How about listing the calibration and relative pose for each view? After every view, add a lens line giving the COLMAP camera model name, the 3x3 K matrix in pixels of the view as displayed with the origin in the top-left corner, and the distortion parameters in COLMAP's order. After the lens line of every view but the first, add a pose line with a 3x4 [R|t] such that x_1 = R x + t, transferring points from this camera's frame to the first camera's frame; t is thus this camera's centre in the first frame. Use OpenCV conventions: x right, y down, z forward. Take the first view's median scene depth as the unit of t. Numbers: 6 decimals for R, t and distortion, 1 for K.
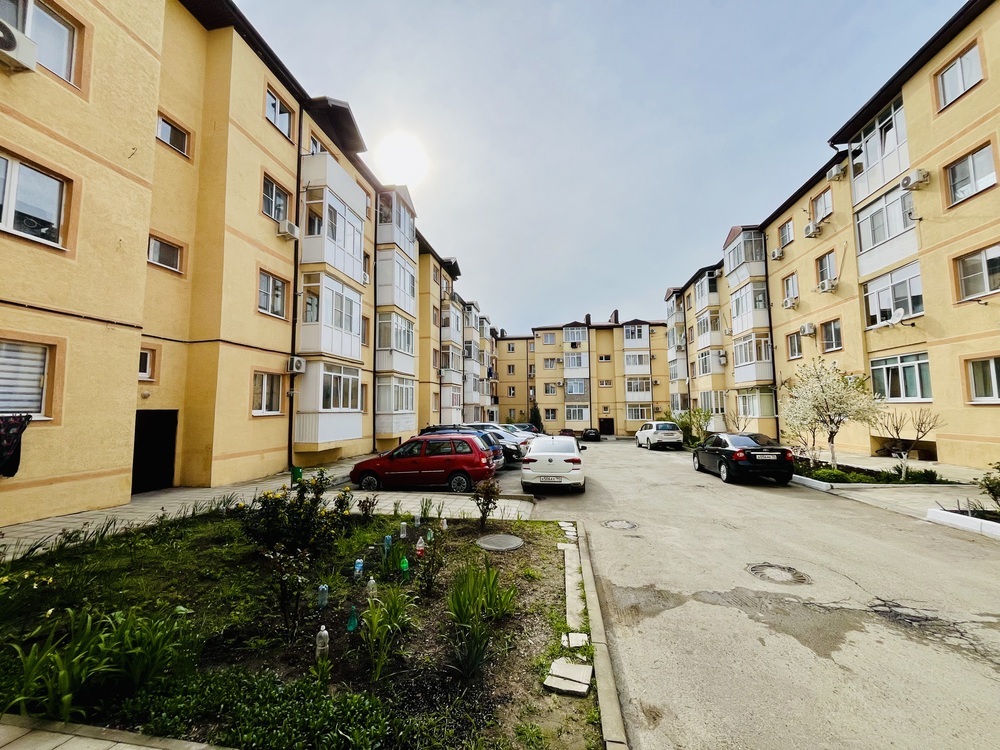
lens RADIAL K [[406.5, 0, 499.0], [0, 406.5, 376.7], [0, 0, 1]] dist [-0.003711, -0.000144]
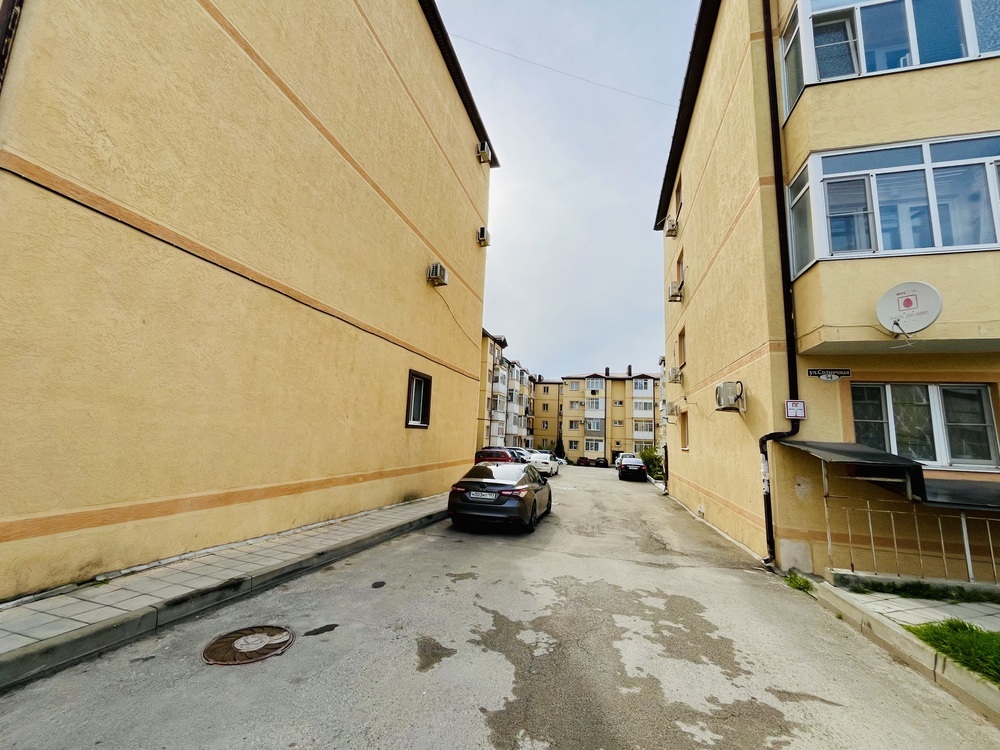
lens RADIAL K [[406.5, 0, 490.7], [0, 406.5, 374.4], [0, 0, 1]] dist [-0.003711, -0.000144]
pose [[0.989843, 0.037818, -0.137039, 0.036917], [-0.047390, 0.996609, -0.067269, -0.032526], [0.134030, 0.073080, 0.988279, -0.331058]]
